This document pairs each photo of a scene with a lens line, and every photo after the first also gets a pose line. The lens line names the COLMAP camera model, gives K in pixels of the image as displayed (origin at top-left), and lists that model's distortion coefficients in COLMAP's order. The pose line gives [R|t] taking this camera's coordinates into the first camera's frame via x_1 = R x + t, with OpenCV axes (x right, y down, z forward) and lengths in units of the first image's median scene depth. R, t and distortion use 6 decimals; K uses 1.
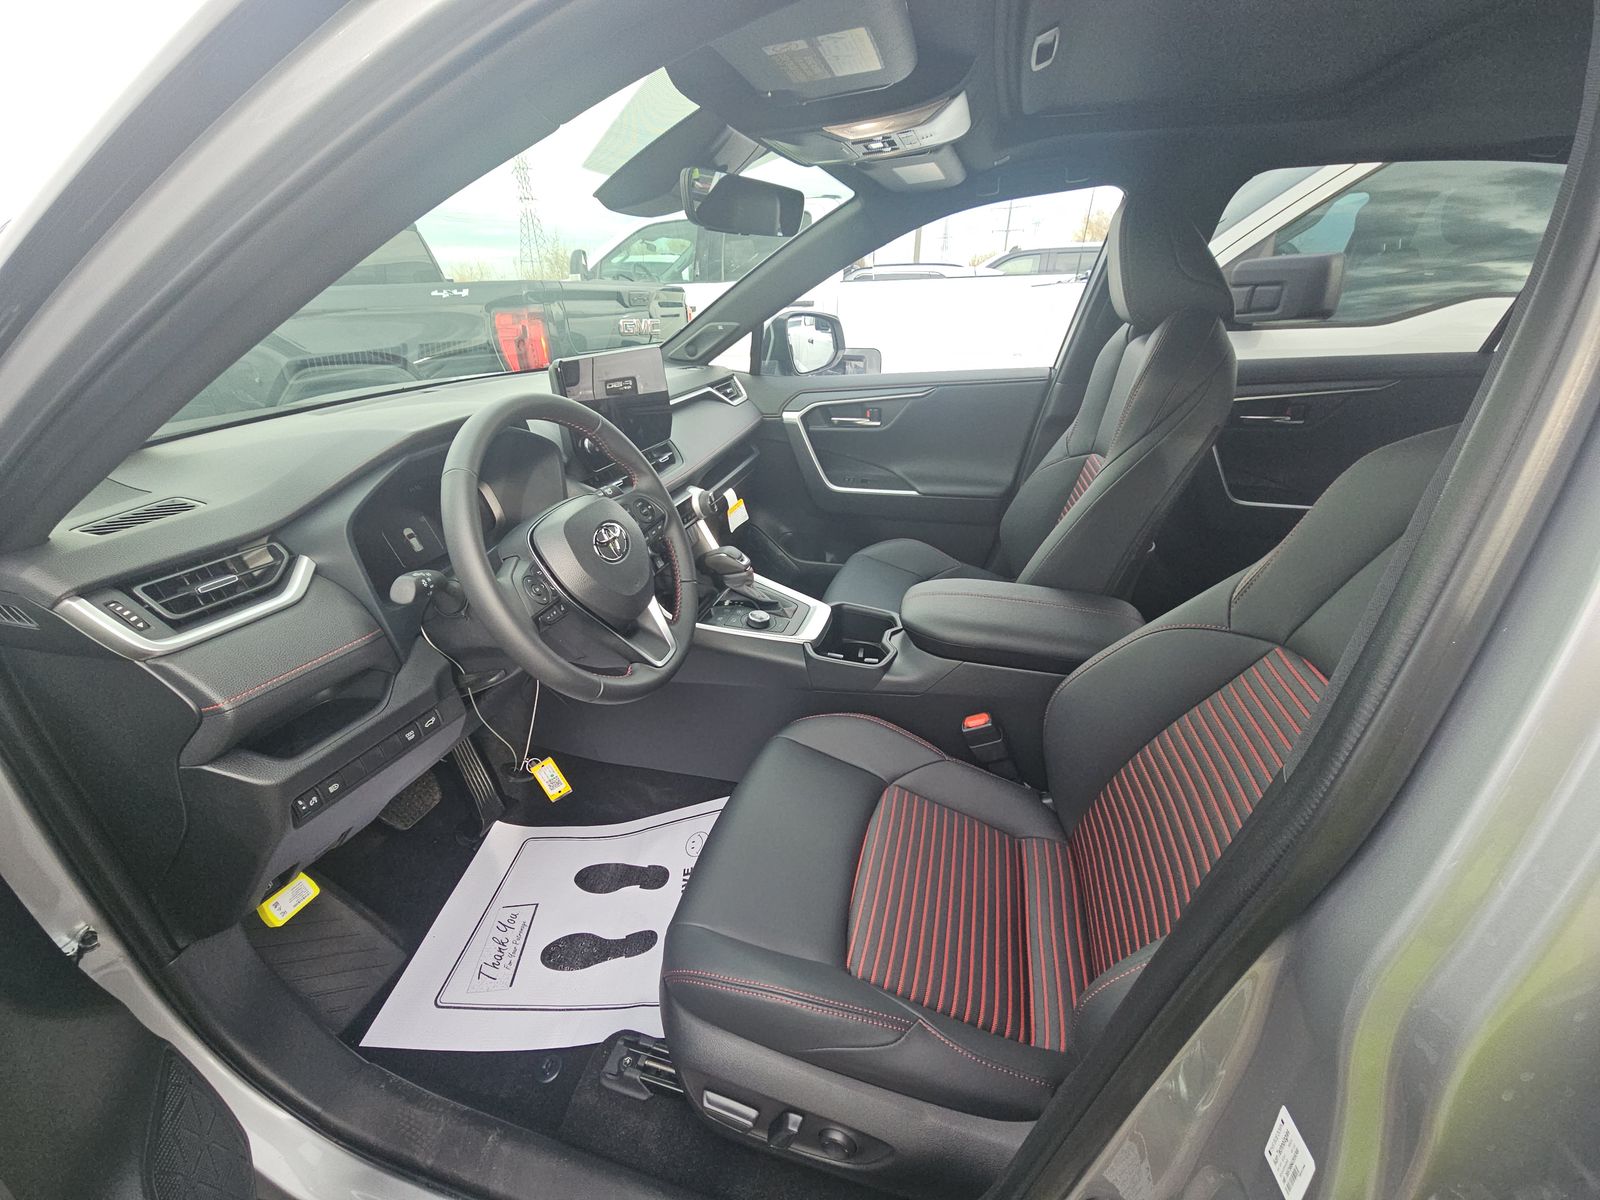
lens RADIAL K [[650.5, 0, 807.6], [0, 650.5, 605.0], [0, 0, 1]] dist [-0.001488, -0.000286]
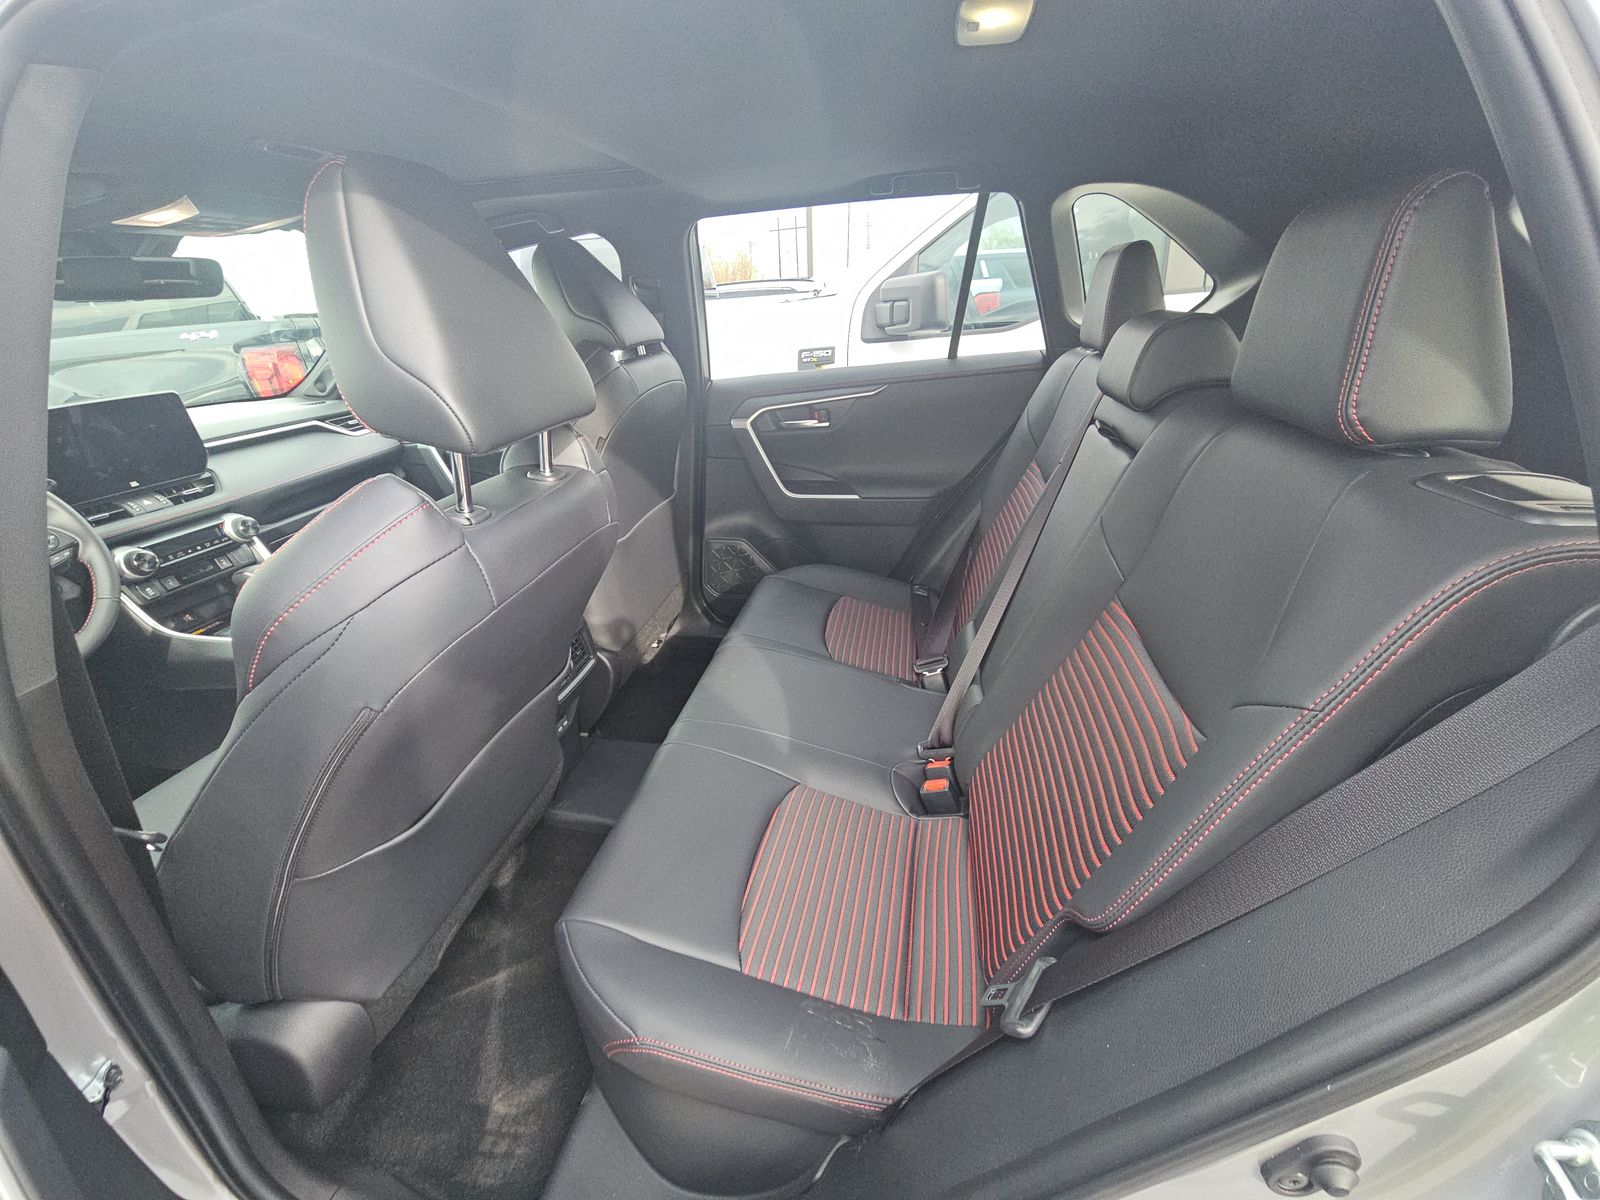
lens RADIAL K [[650.5, 0, 807.6], [0, 650.5, 605.0], [0, 0, 1]] dist [-0.001488, -0.000286]
pose [[0.996865, -0.064199, 0.046244, 0.352066], [0.064570, 0.997892, -0.006575, 0.024062], [-0.045725, 0.009541, 0.998909, -0.085843]]
